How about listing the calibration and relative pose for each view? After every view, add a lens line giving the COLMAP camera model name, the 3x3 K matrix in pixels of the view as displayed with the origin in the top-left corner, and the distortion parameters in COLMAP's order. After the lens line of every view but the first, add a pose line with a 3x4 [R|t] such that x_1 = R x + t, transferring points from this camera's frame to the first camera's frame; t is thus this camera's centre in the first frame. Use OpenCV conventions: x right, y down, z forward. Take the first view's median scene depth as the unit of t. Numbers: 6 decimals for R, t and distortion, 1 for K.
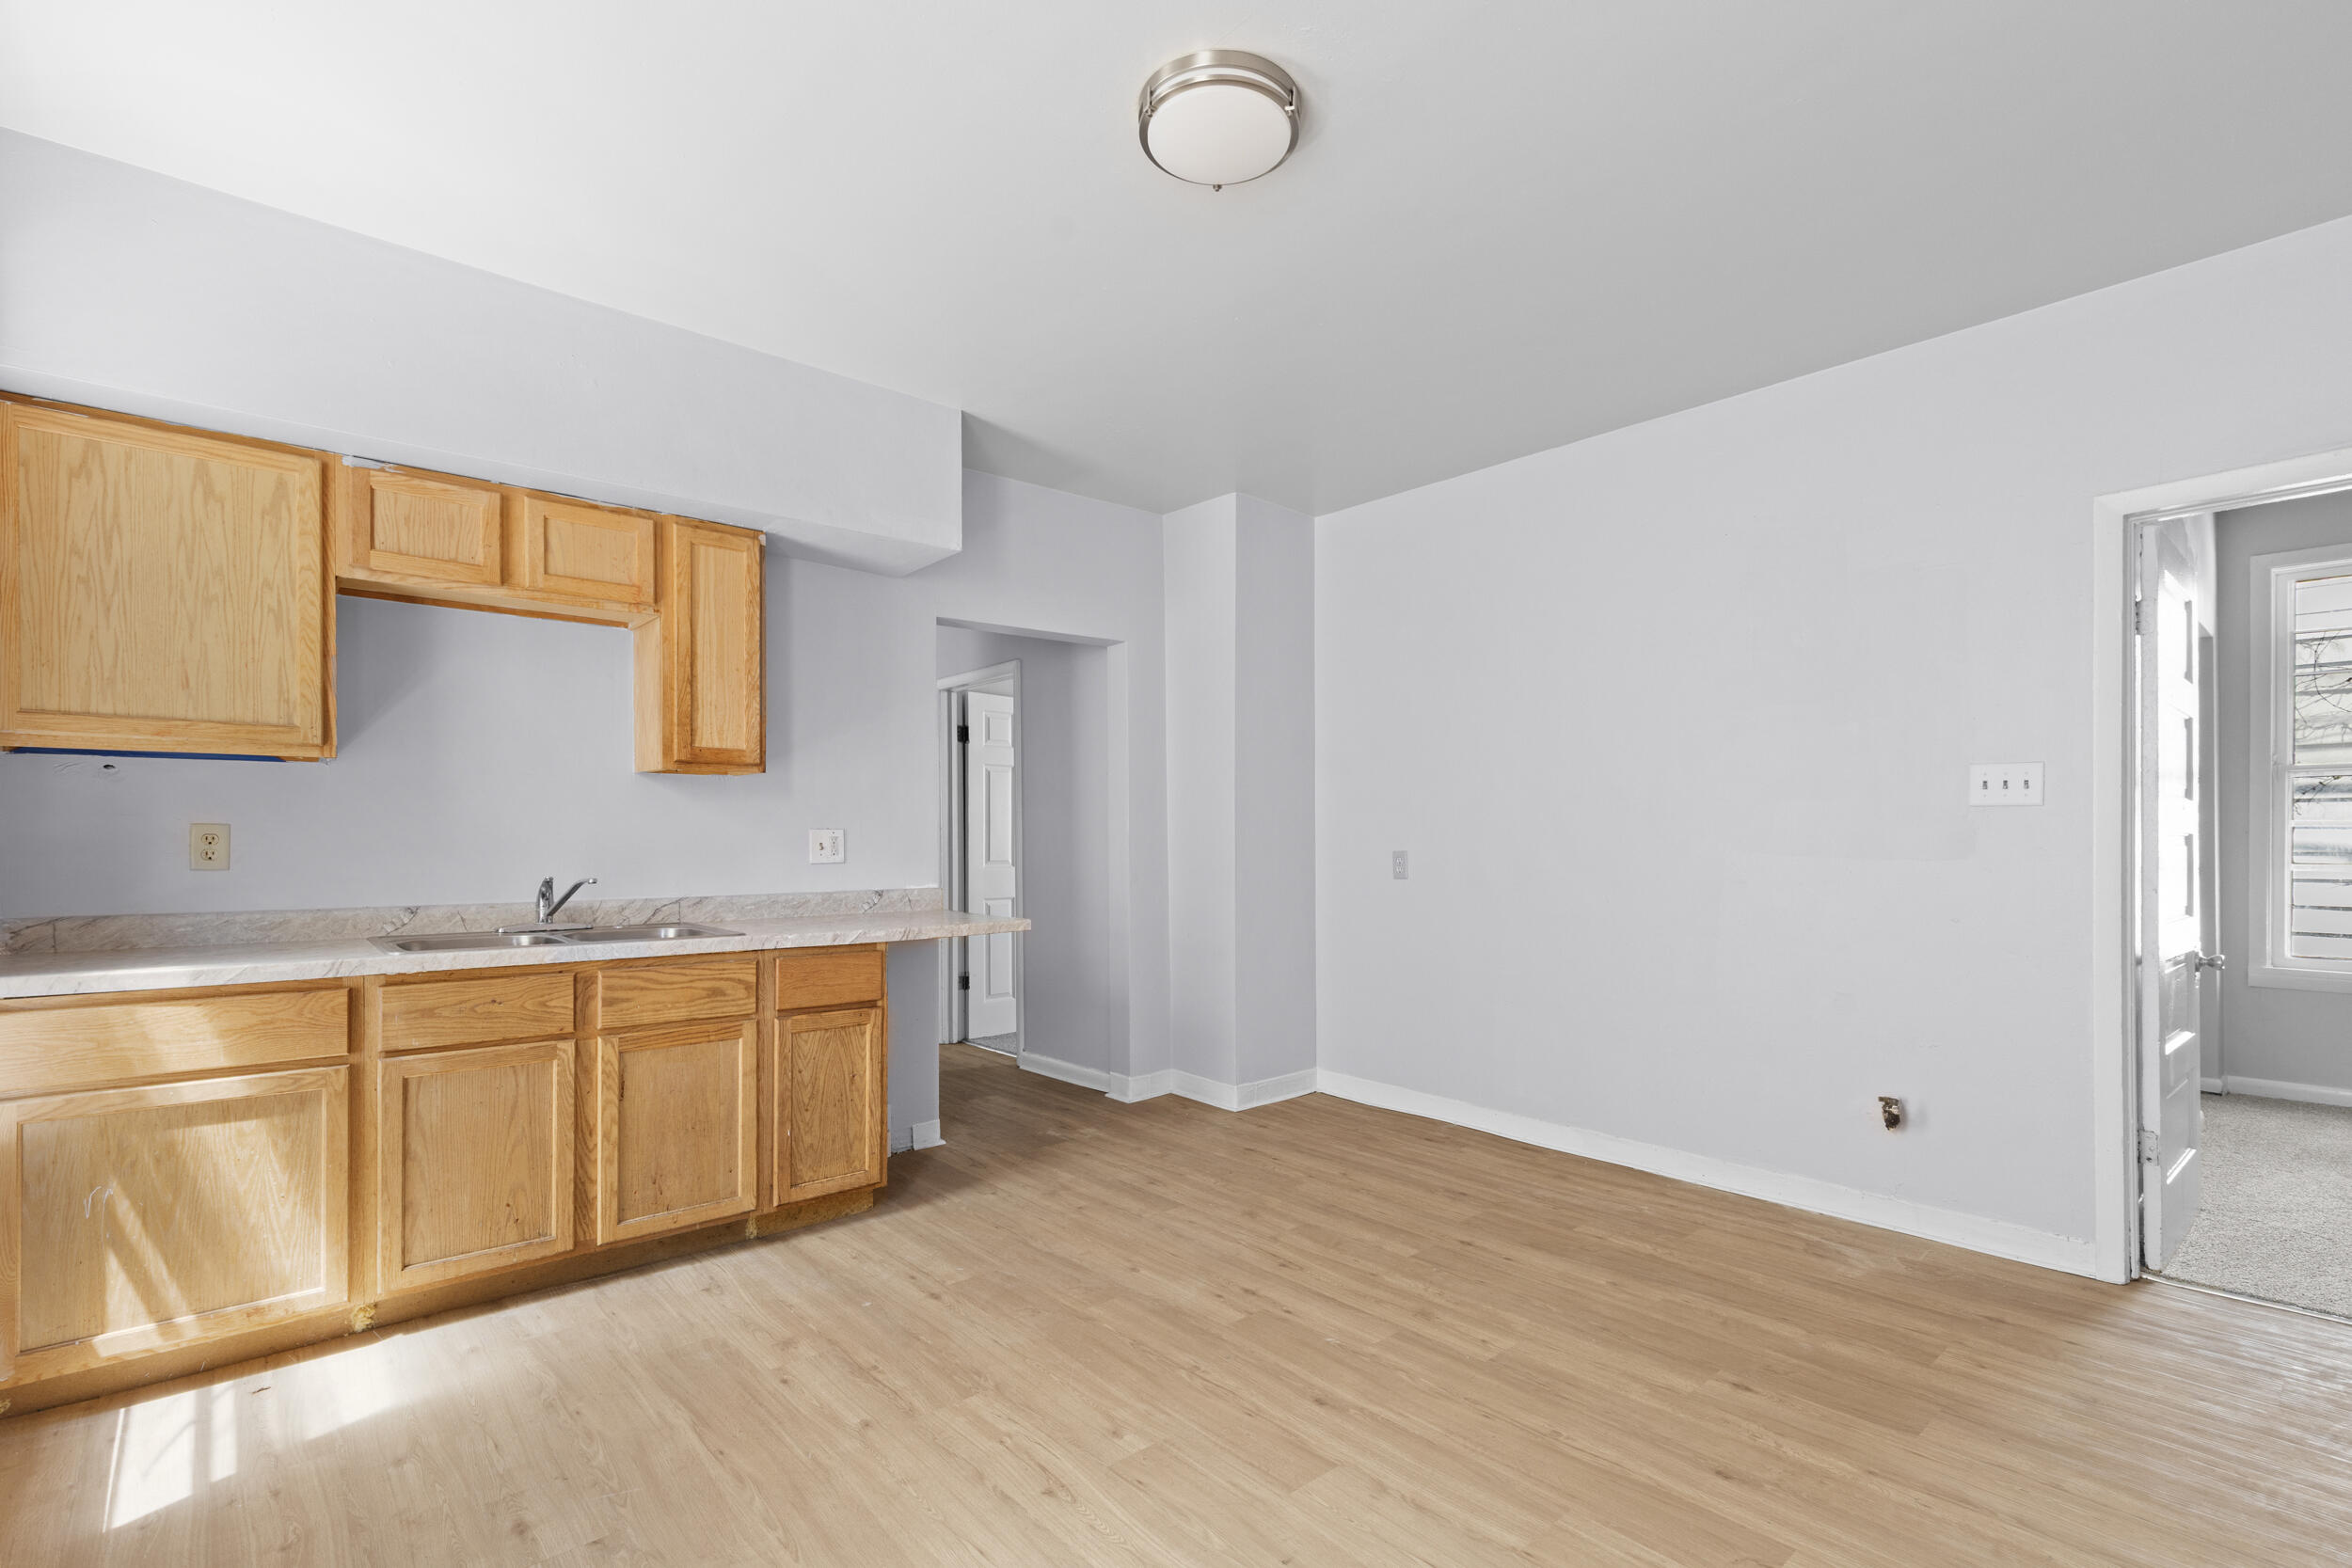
lens RADIAL K [[1068.2, 0, 1155.3], [0, 1068.2, 840.4], [0, 0, 1]] dist [0.011031, -0.001341]
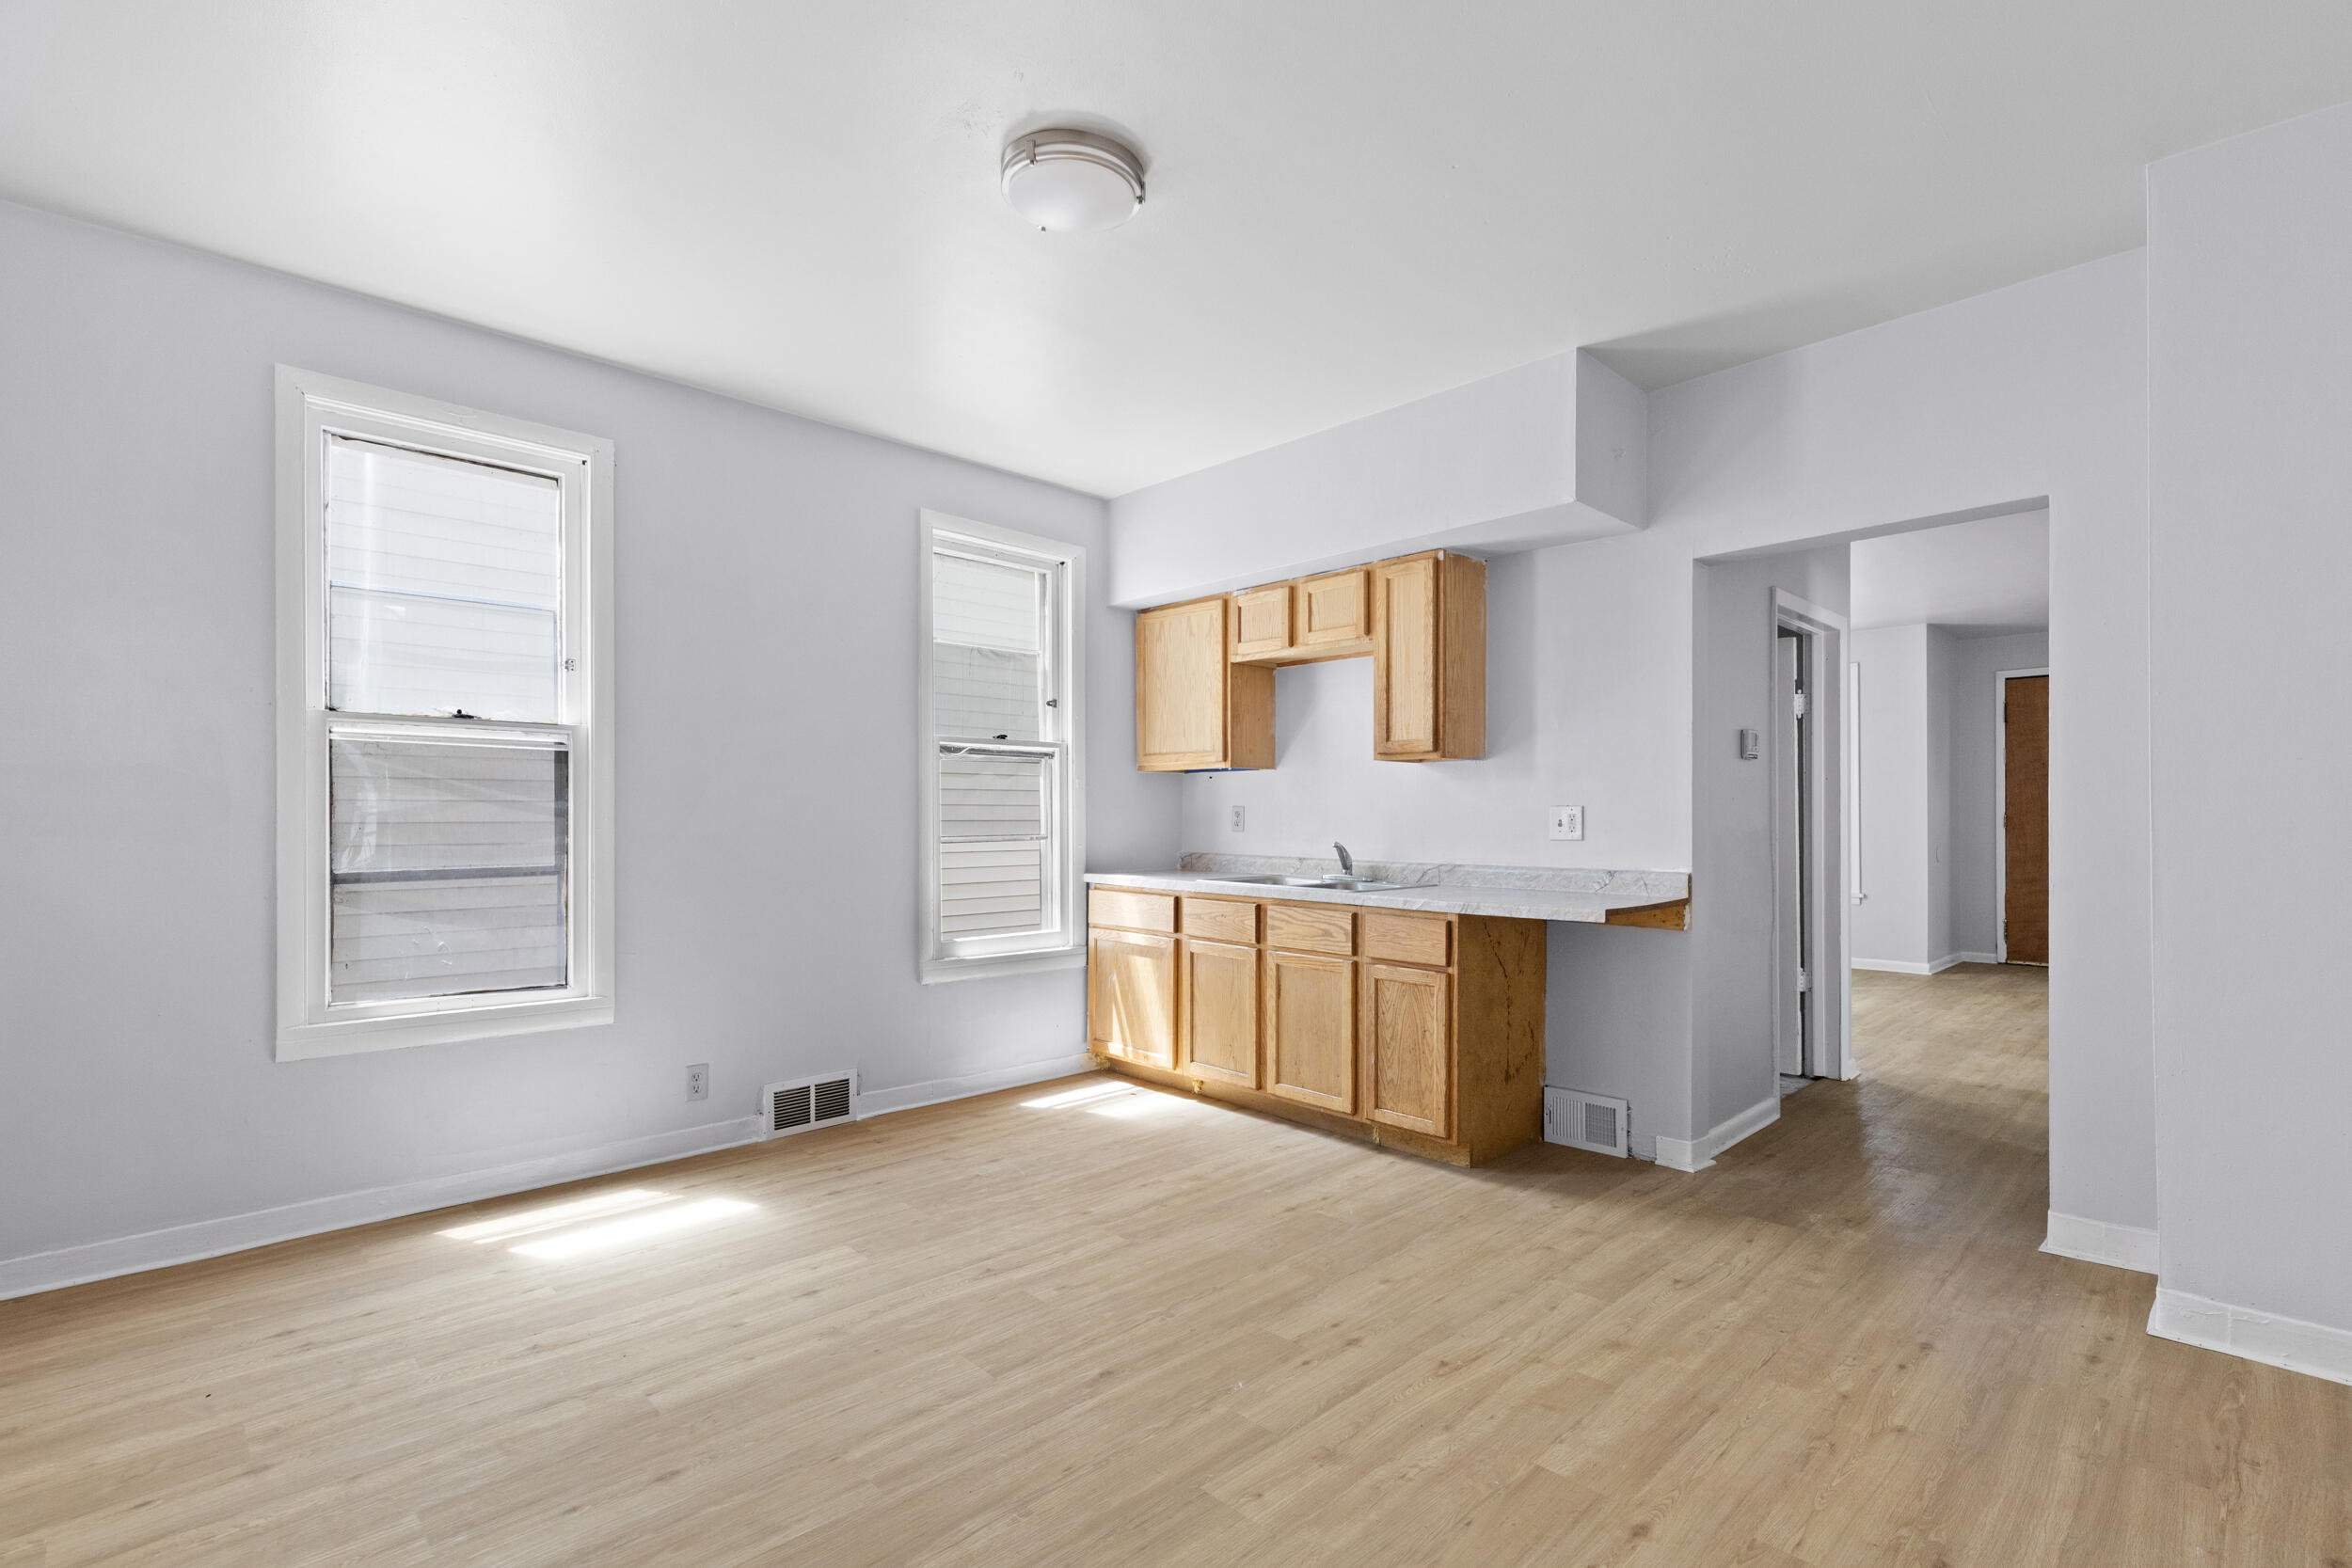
lens RADIAL K [[1068.2, 0, 1220.7], [0, 1068.2, 816.6], [0, 0, 1]] dist [0.011031, -0.001341]
pose [[0.089451, 0.001154, -0.995991, 0.893704], [-0.007125, 0.999974, 0.000518, 0.001679], [0.995966, 0.007050, 0.089457, 0.781422]]
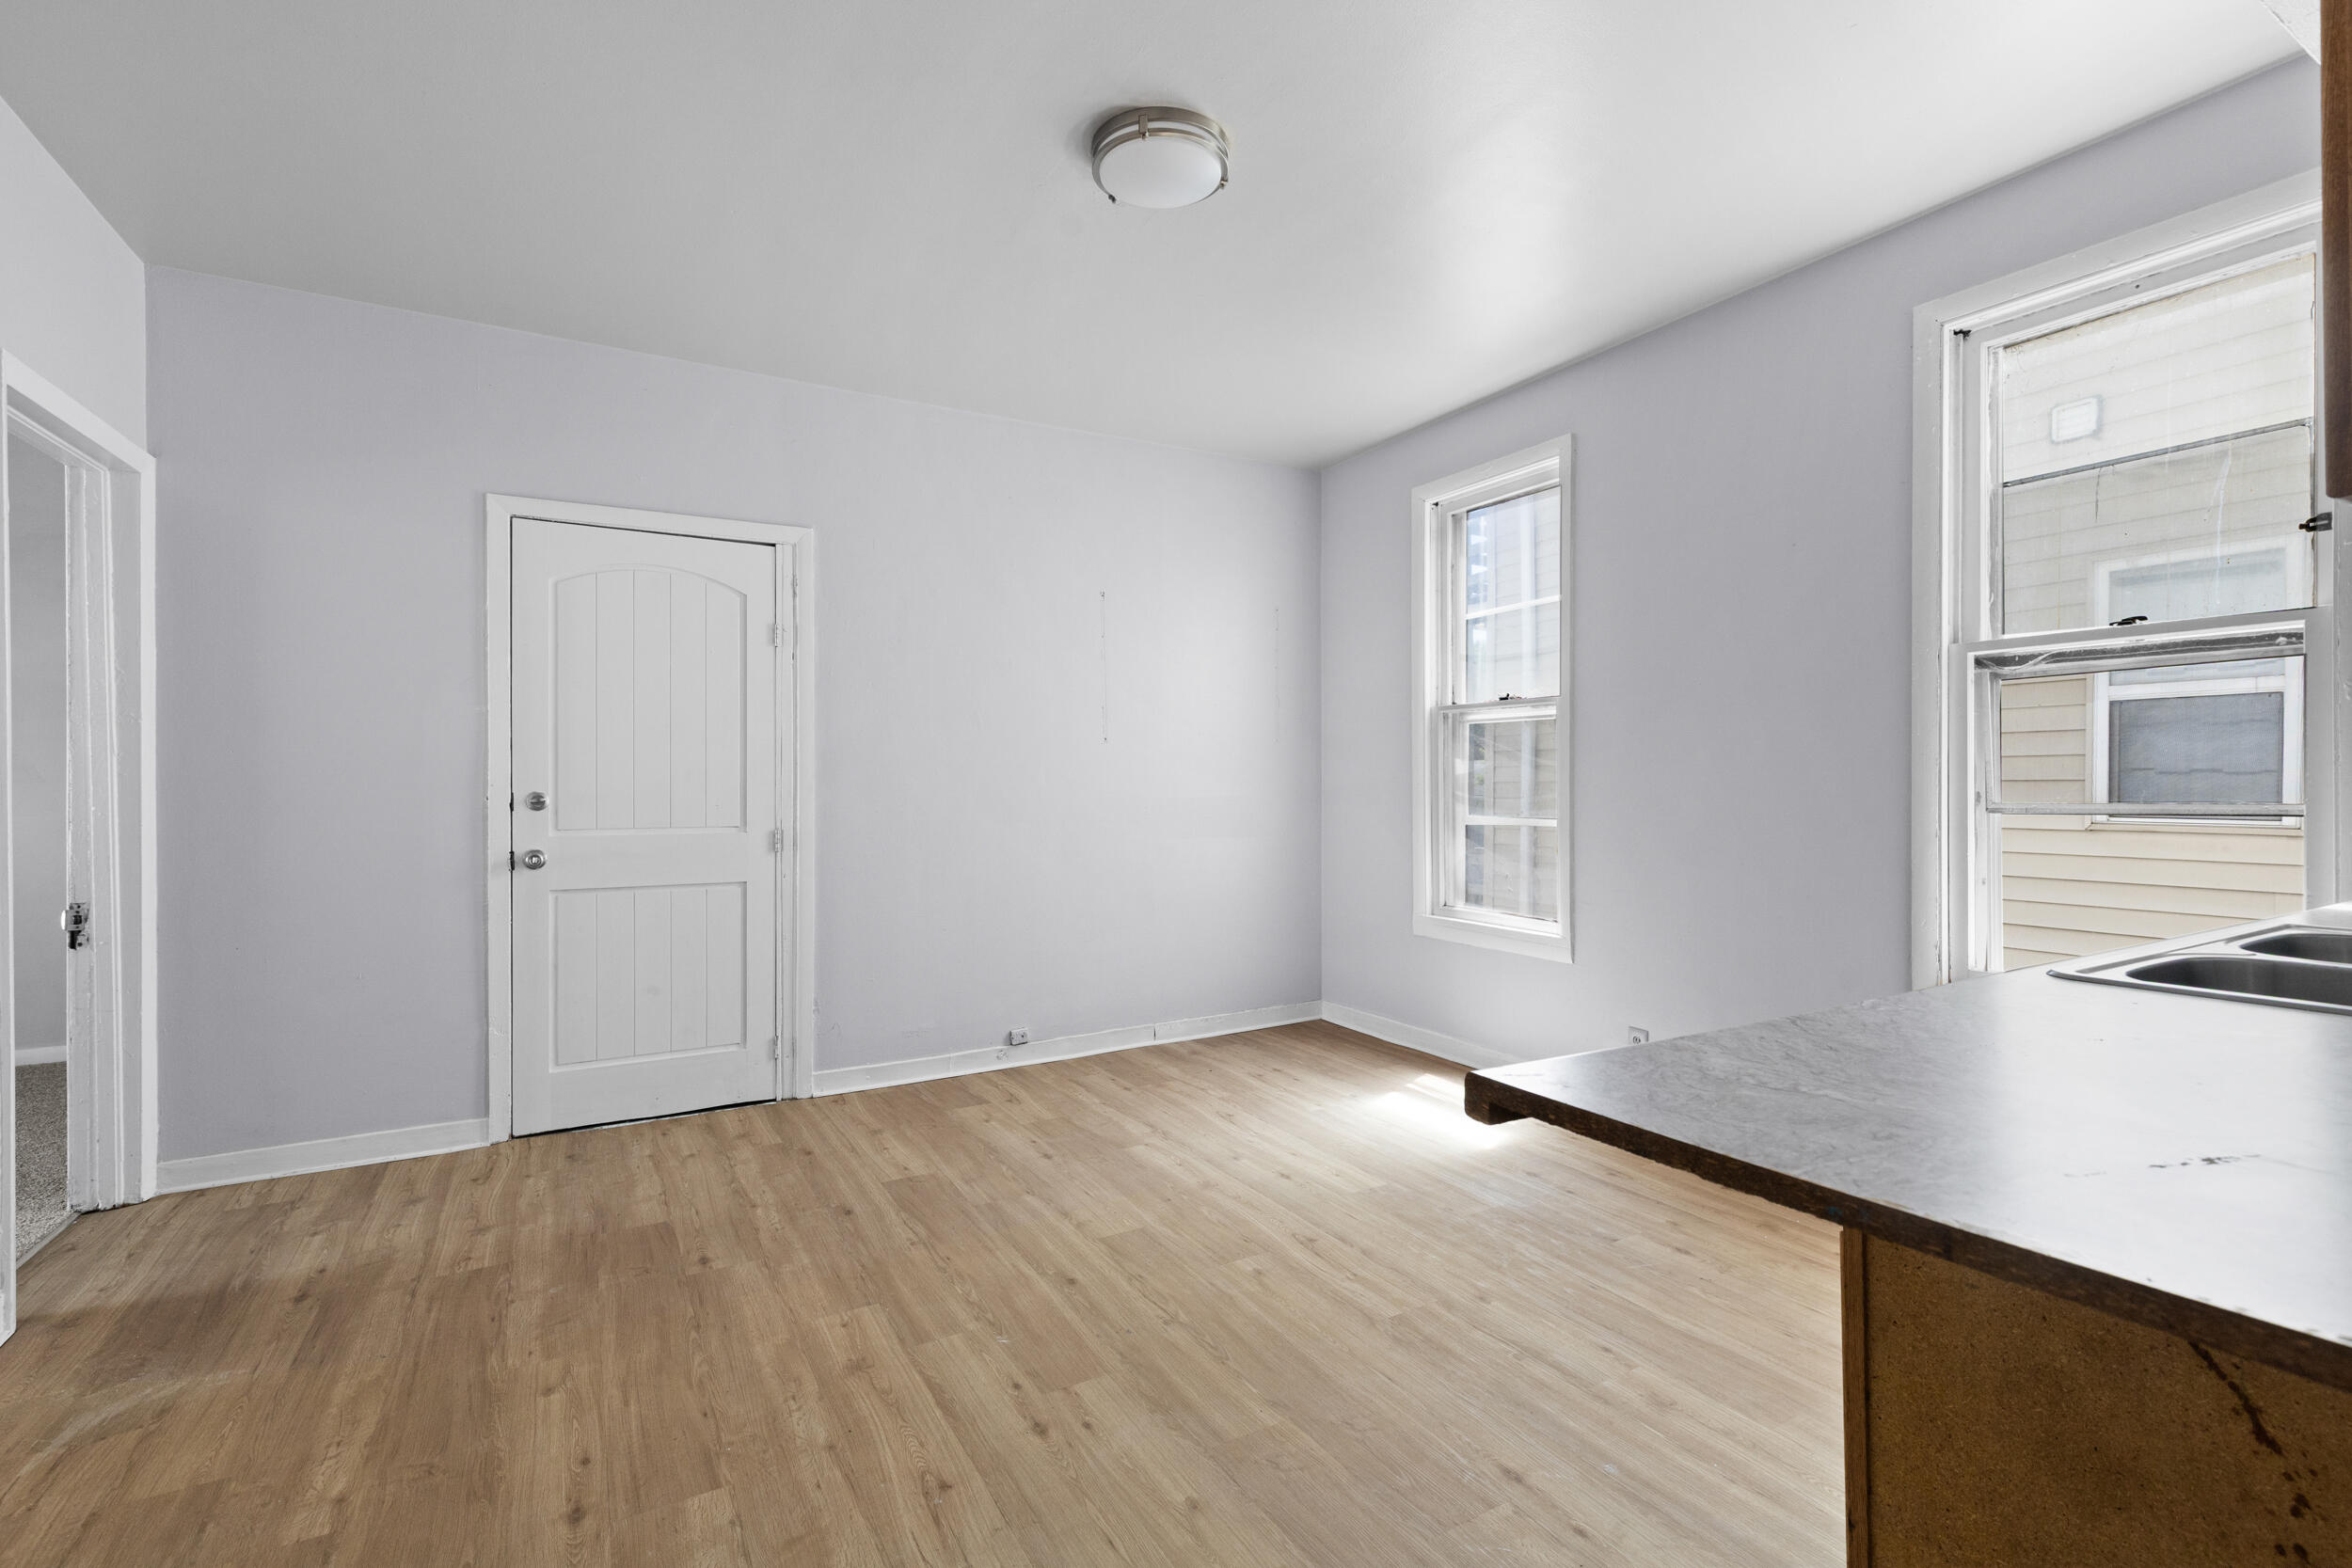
lens RADIAL K [[1068.2, 0, 1181.7], [0, 1068.2, 788.5], [0, 0, 1]] dist [0.011031, -0.001341]
pose [[-0.984021, 0.009021, 0.177823, -0.122925], [0.011141, 0.999878, 0.010925, 0.002892], [-0.177702, 0.012732, -0.984002, 1.589879]]
